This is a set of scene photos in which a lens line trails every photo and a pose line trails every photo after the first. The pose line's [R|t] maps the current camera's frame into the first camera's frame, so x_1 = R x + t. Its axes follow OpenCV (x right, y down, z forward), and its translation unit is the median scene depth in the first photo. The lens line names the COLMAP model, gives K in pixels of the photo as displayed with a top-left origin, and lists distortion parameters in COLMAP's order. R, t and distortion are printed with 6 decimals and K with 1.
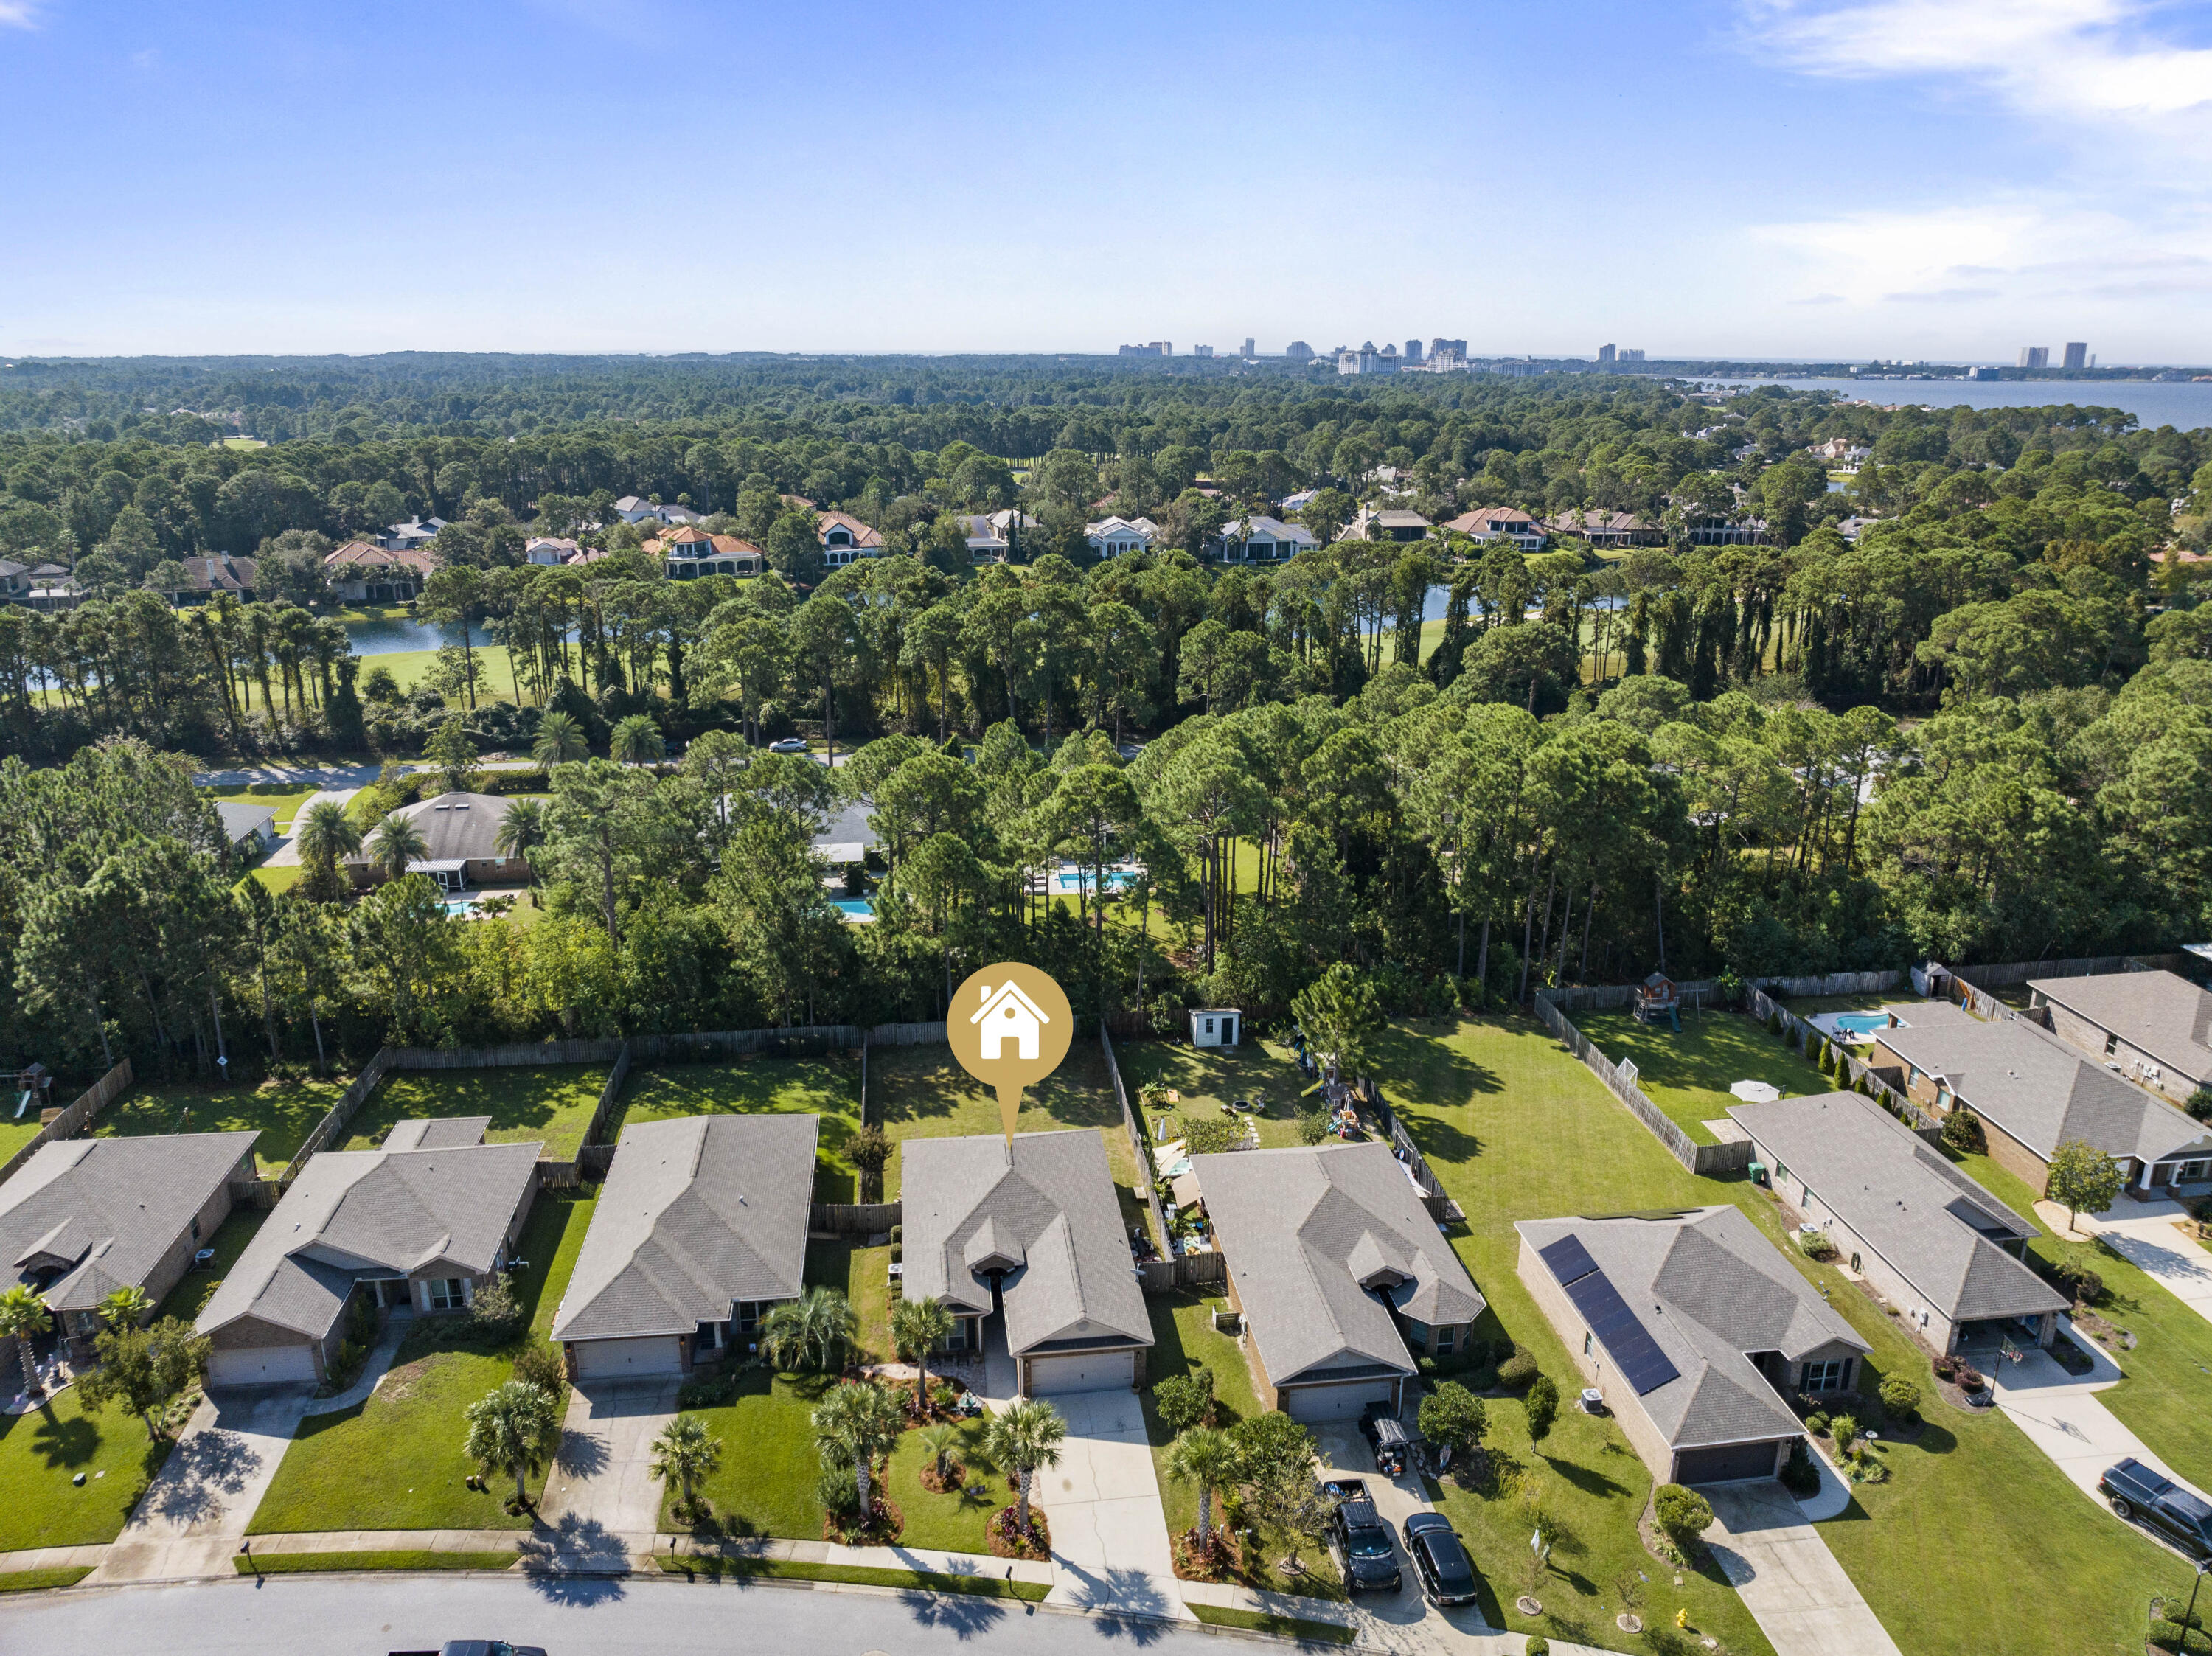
lens RADIAL K [[1534.4, 0, 1121.7], [0, 1534.4, 840.8], [0, 0, 1]] dist [-0.043025, 0.009586]
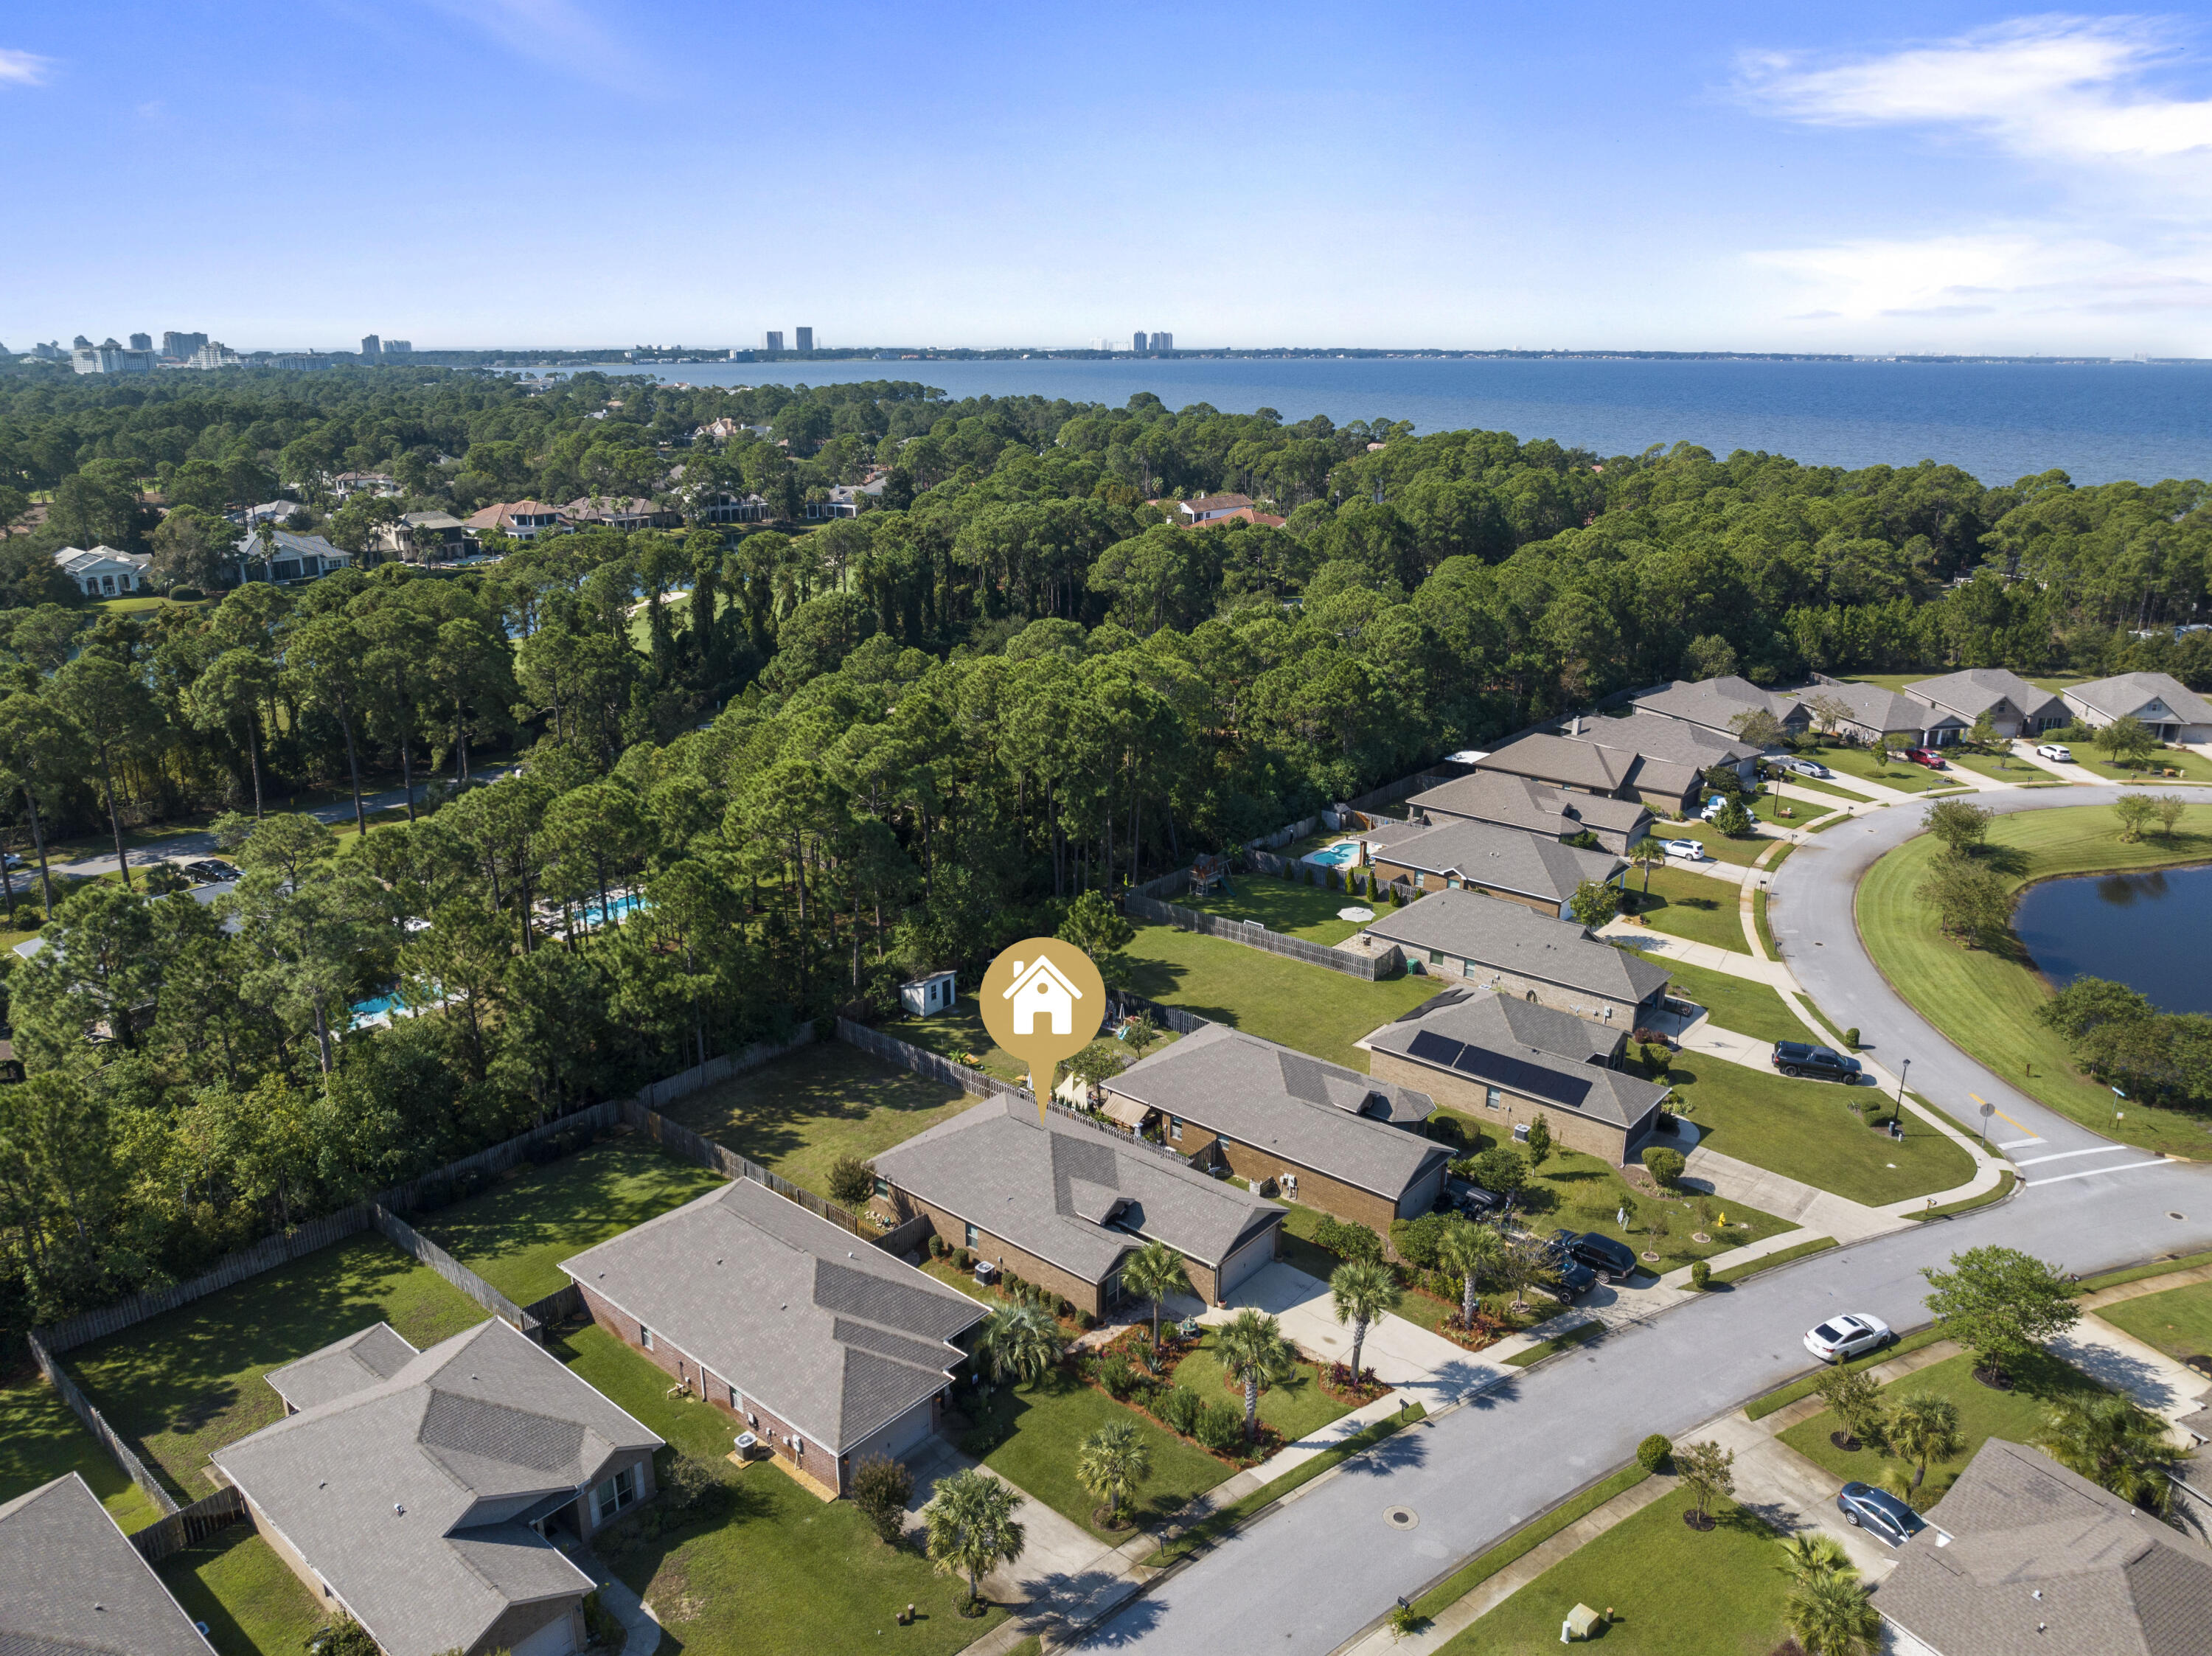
lens RADIAL K [[1529.7, 0, 1106.0], [0, 1529.7, 828.0], [0, 0, 1]] dist [-0.036870, -0.000527]
pose [[0.743256, -0.202877, 0.637504, -0.830550], [0.203164, 0.976356, 0.073846, -0.066894], [-0.637413, 0.074631, 0.766900, 0.221402]]
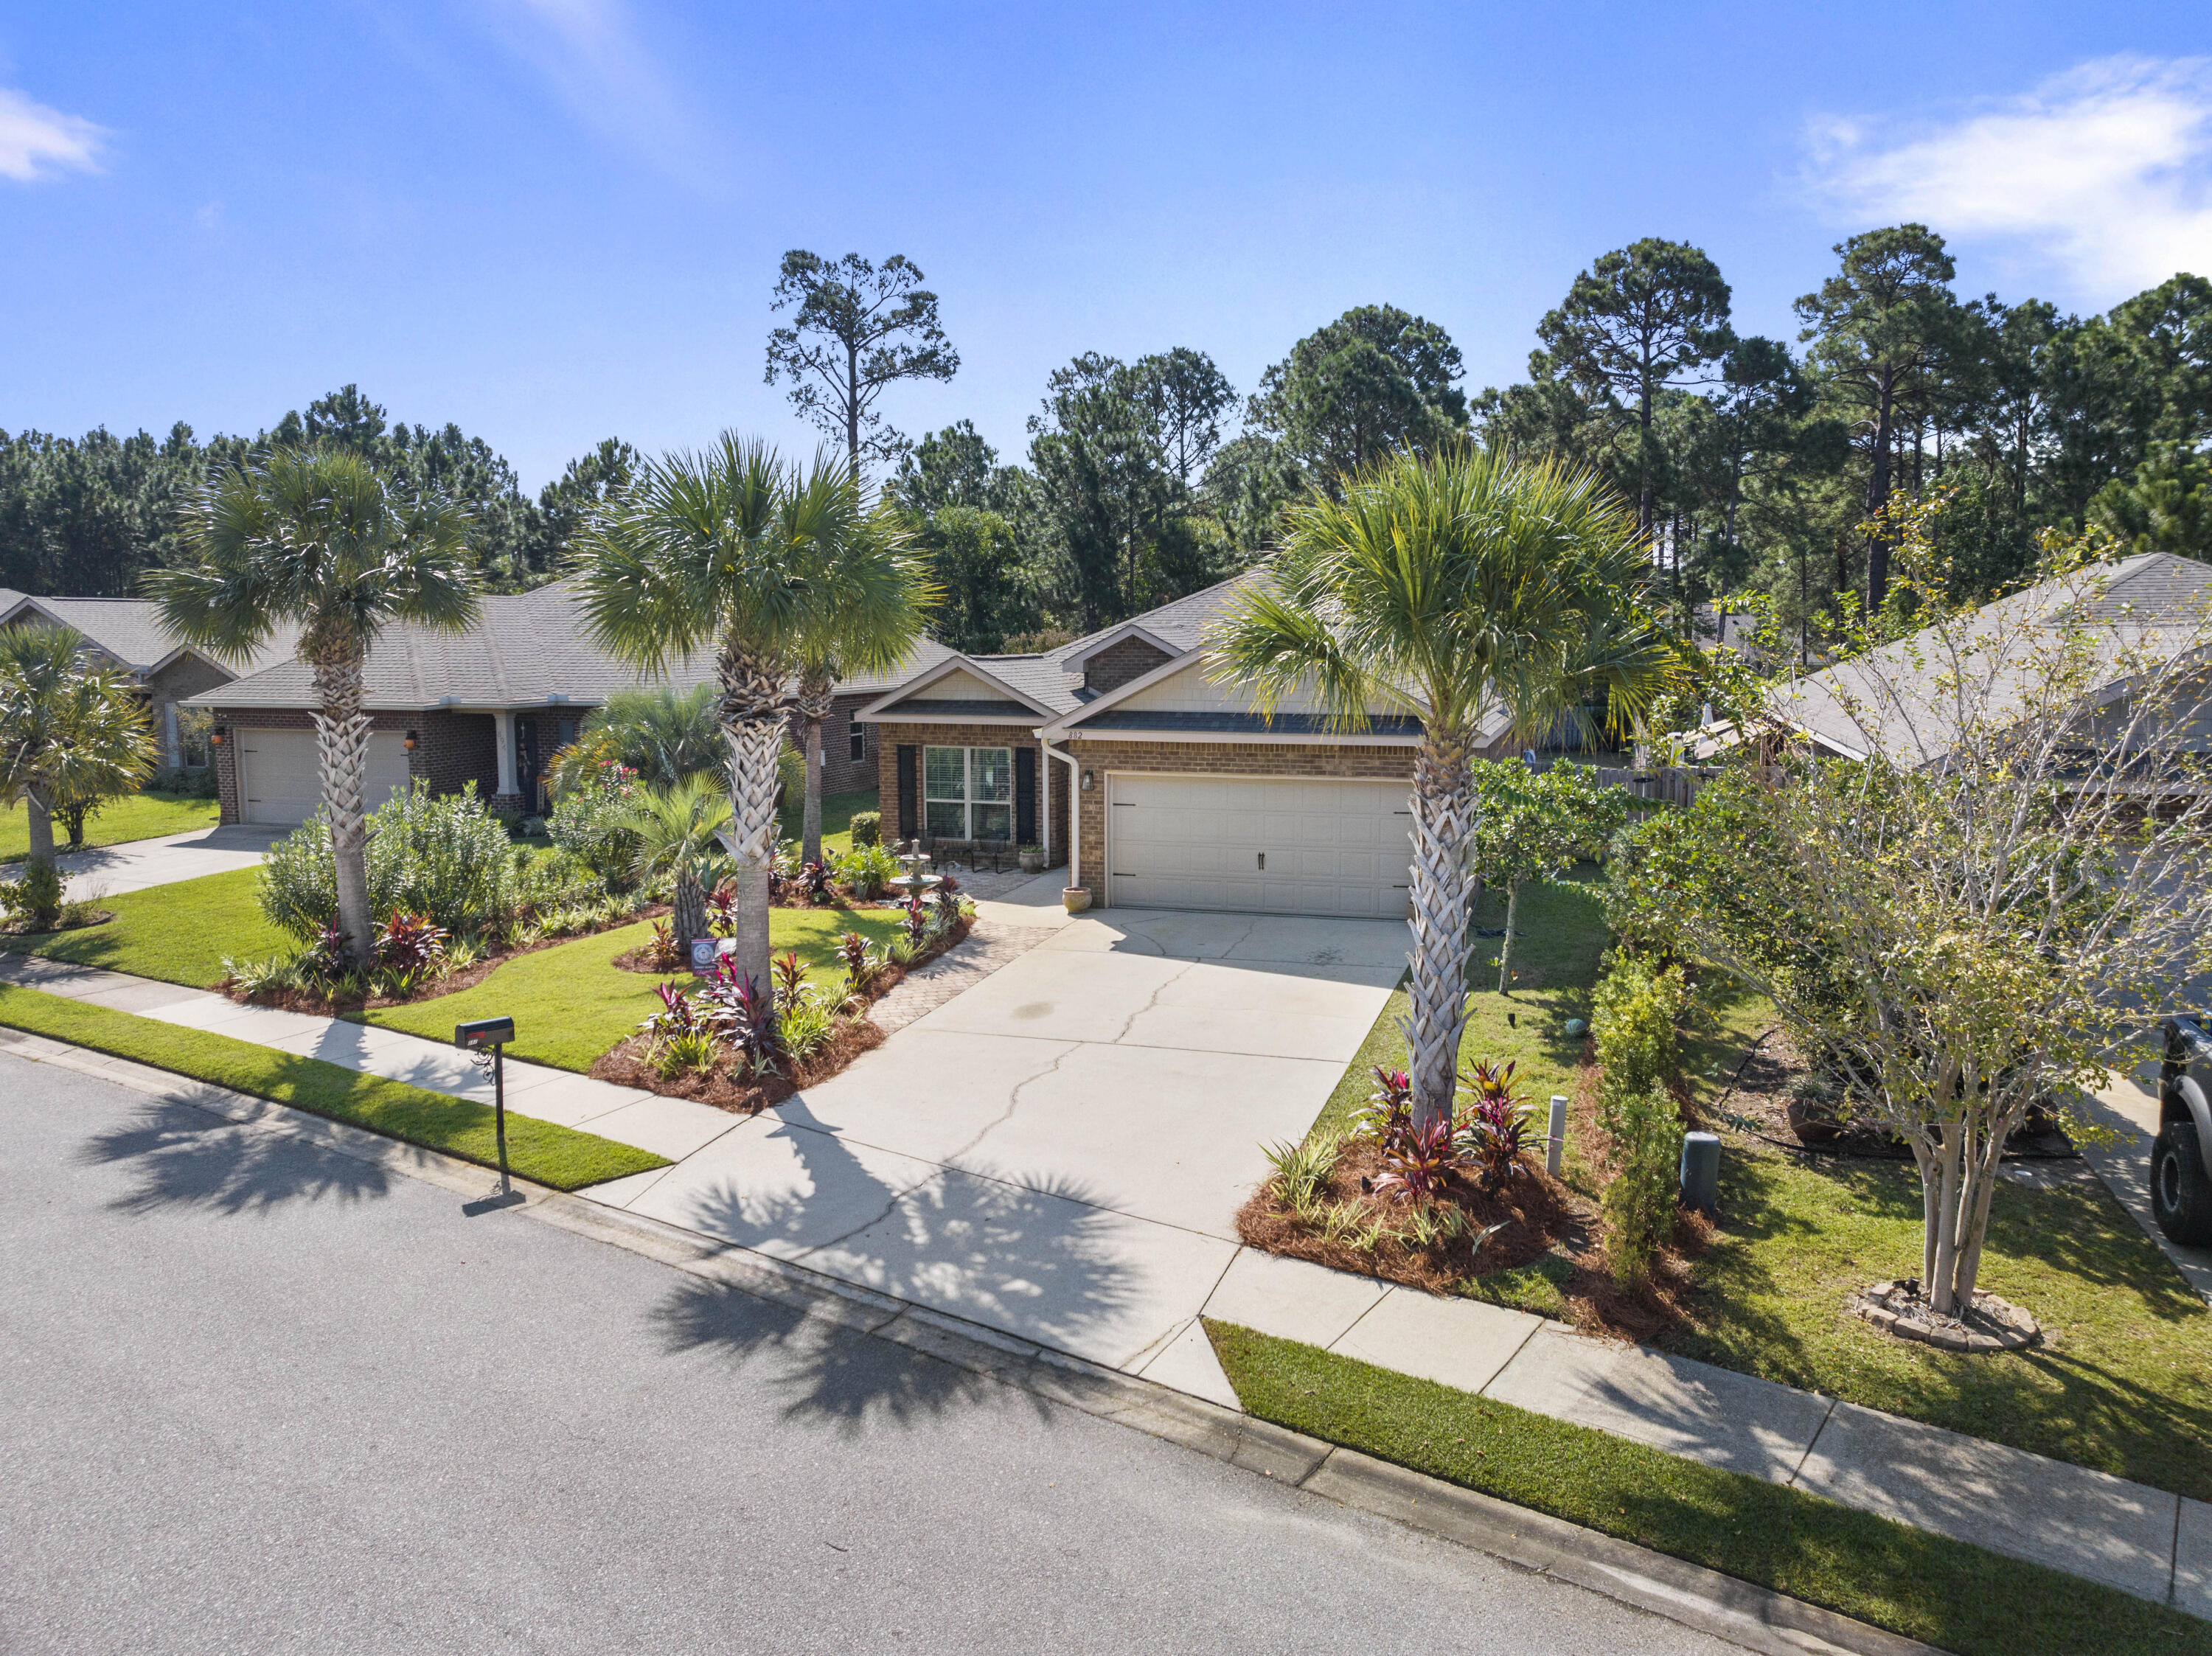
lens RADIAL K [[1534.4, 0, 1121.7], [0, 1534.4, 840.8], [0, 0, 1]] dist [-0.043025, 0.009586]
pose [[0.905398, 0.051542, -0.421424, 0.094401], [-0.125443, 0.980764, -0.149555, 0.448126], [0.405609, 0.188272, 0.894447, 0.787134]]
